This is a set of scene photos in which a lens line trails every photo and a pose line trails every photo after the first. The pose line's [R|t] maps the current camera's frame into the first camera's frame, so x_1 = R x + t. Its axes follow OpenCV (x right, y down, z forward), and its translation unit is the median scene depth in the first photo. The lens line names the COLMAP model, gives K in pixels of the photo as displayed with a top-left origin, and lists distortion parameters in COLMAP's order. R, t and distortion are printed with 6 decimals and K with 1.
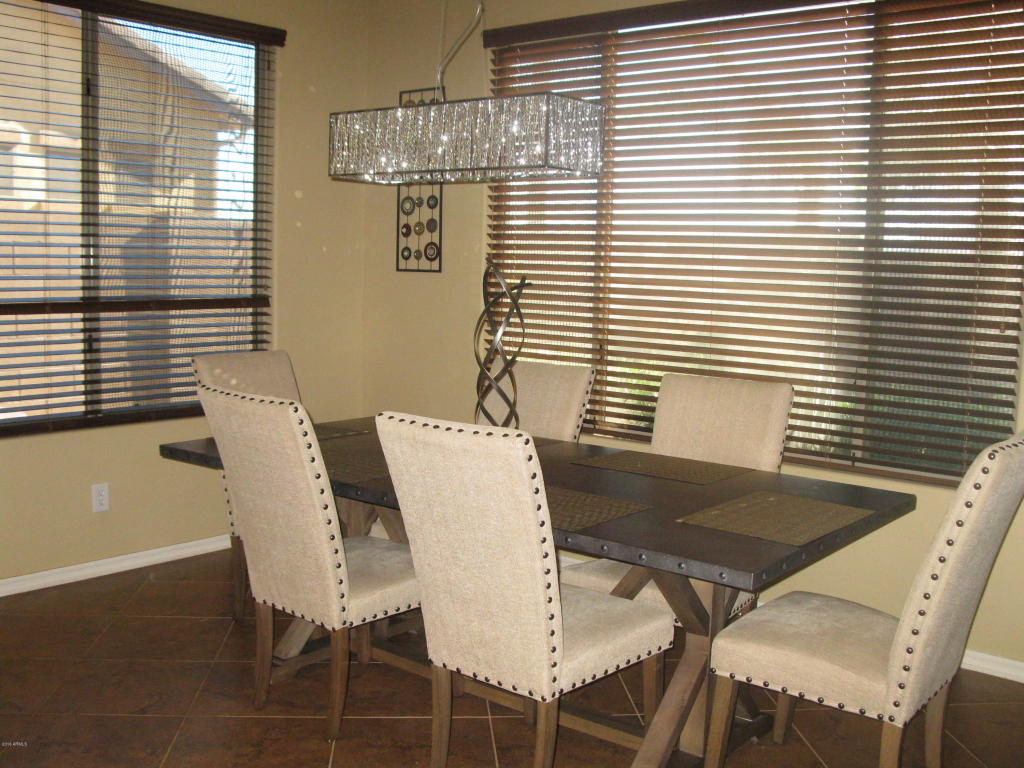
lens RADIAL K [[1058.6, 0, 511.7], [0, 1058.6, 410.4], [0, 0, 1]] dist [-0.195197, 0.213631]
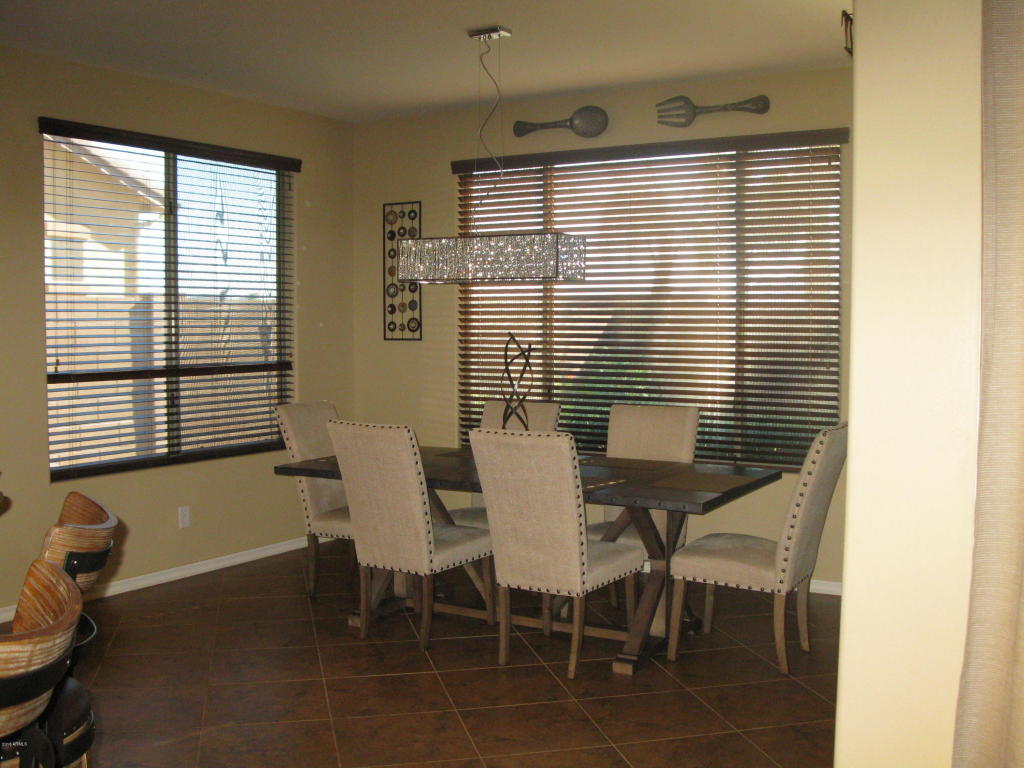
lens RADIAL K [[1058.6, 0, 511.7], [0, 1058.6, 410.4], [0, 0, 1]] dist [-0.195197, 0.213631]
pose [[0.988674, -0.036604, 0.145547, -0.189368], [0.044571, 0.997659, -0.051858, 0.039179], [-0.143308, 0.057758, 0.987991, -0.408803]]
